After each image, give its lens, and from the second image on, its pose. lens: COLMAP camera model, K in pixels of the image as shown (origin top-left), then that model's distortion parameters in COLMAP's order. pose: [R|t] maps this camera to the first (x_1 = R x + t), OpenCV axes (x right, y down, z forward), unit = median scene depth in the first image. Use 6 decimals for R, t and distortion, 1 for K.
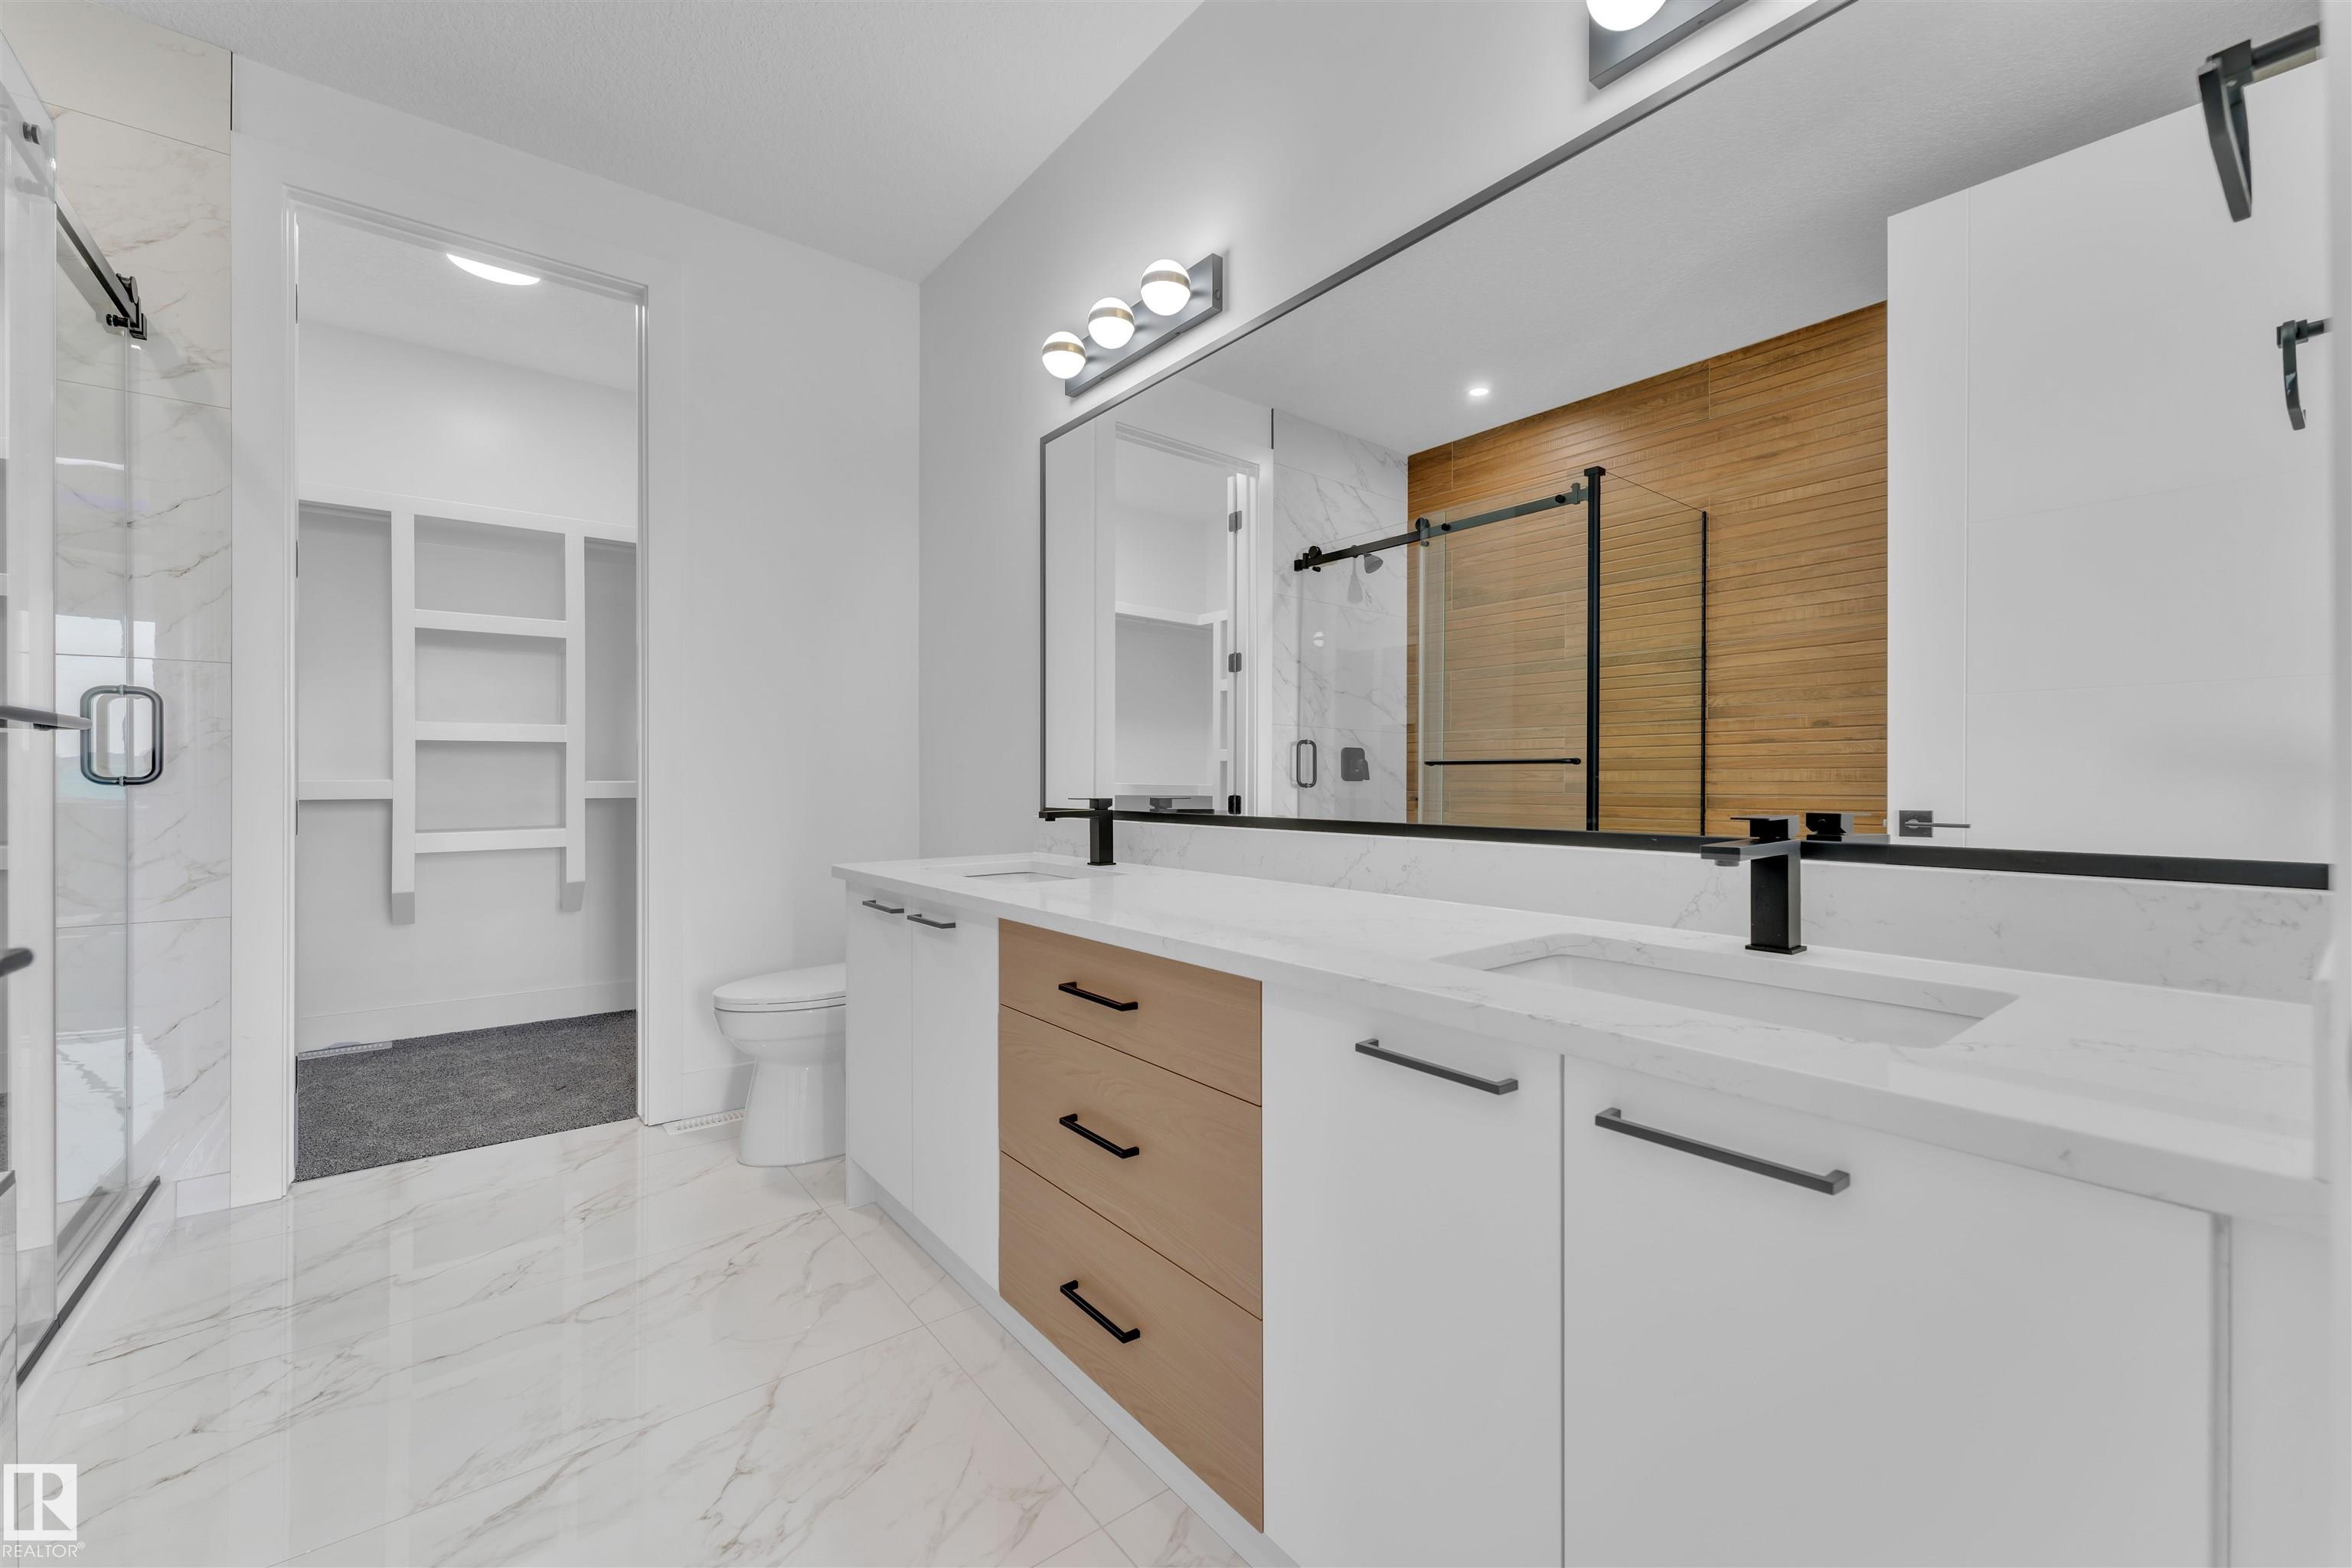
lens RADIAL K [[943.9, 0, 1175.3], [0, 943.9, 783.0], [0, 0, 1]] dist [0.001196, 0.000008]
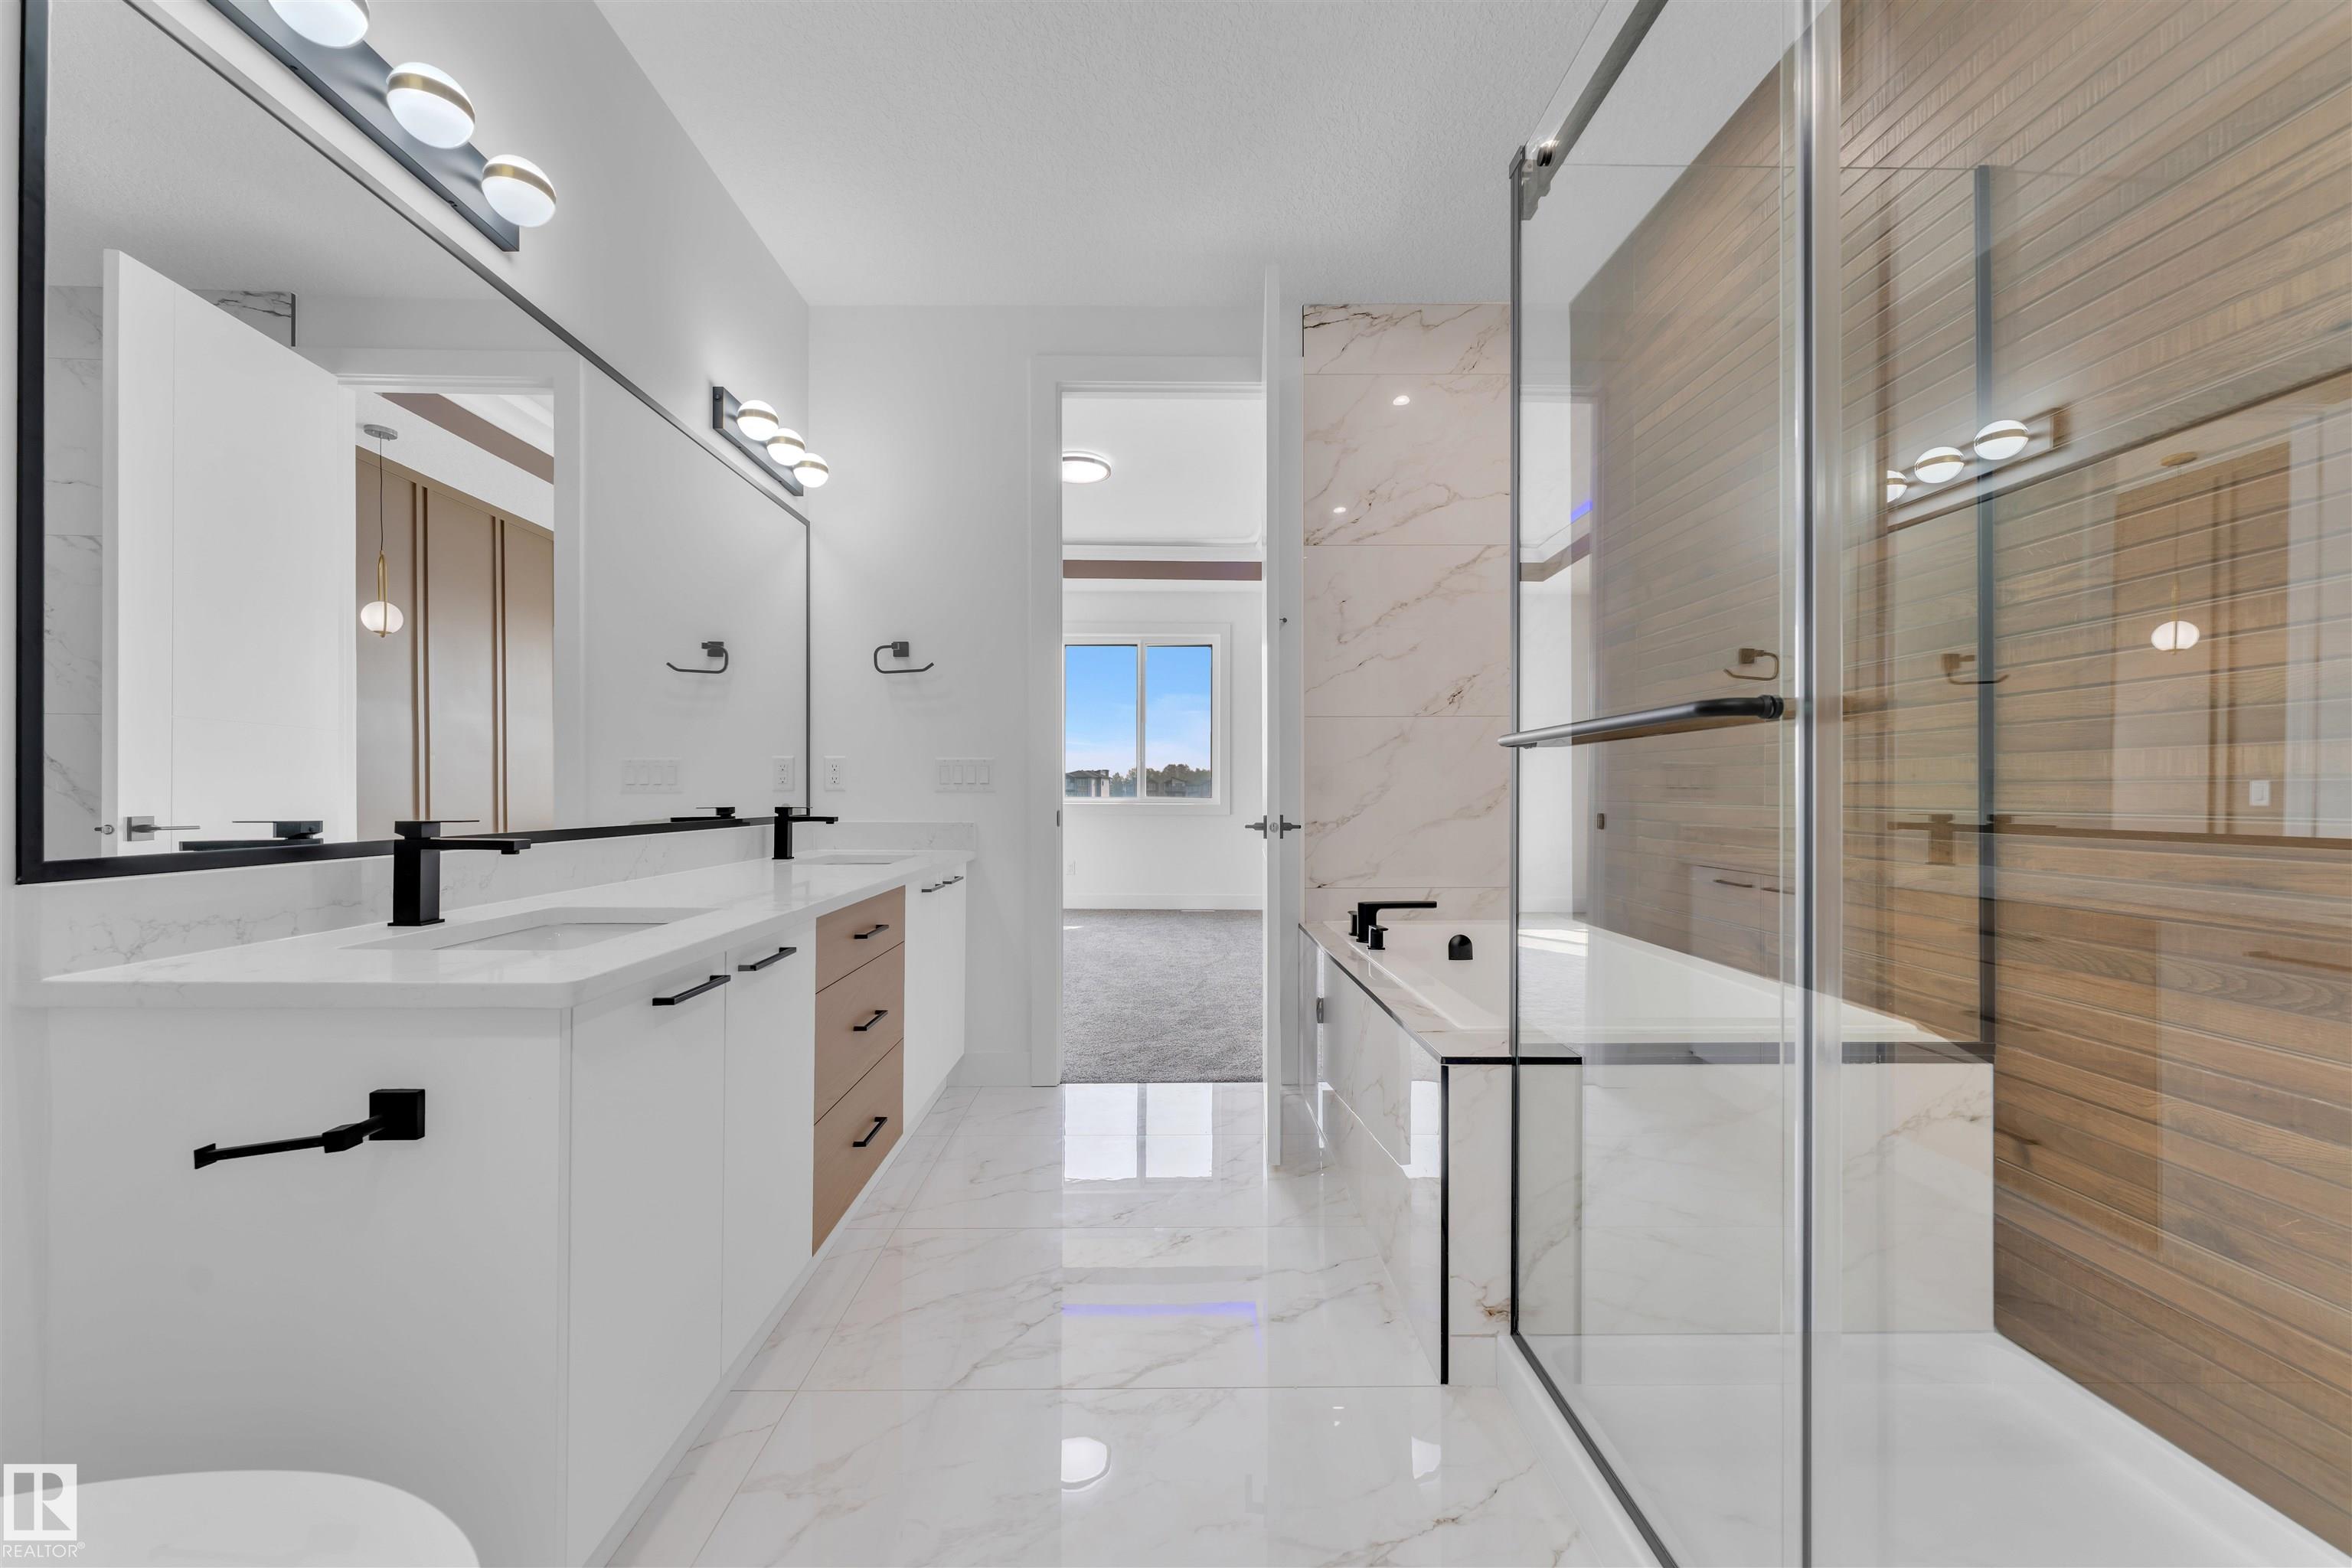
lens RADIAL K [[943.9, 0, 1174.9], [0, 943.9, 792.1], [0, 0, 1]] dist [0.001196, 0.000008]
pose [[-0.800092, -0.003084, 0.599870, -0.924198], [-0.001830, 0.999995, 0.002701, -0.006676], [-0.599875, 0.001063, -0.800093, 1.265095]]
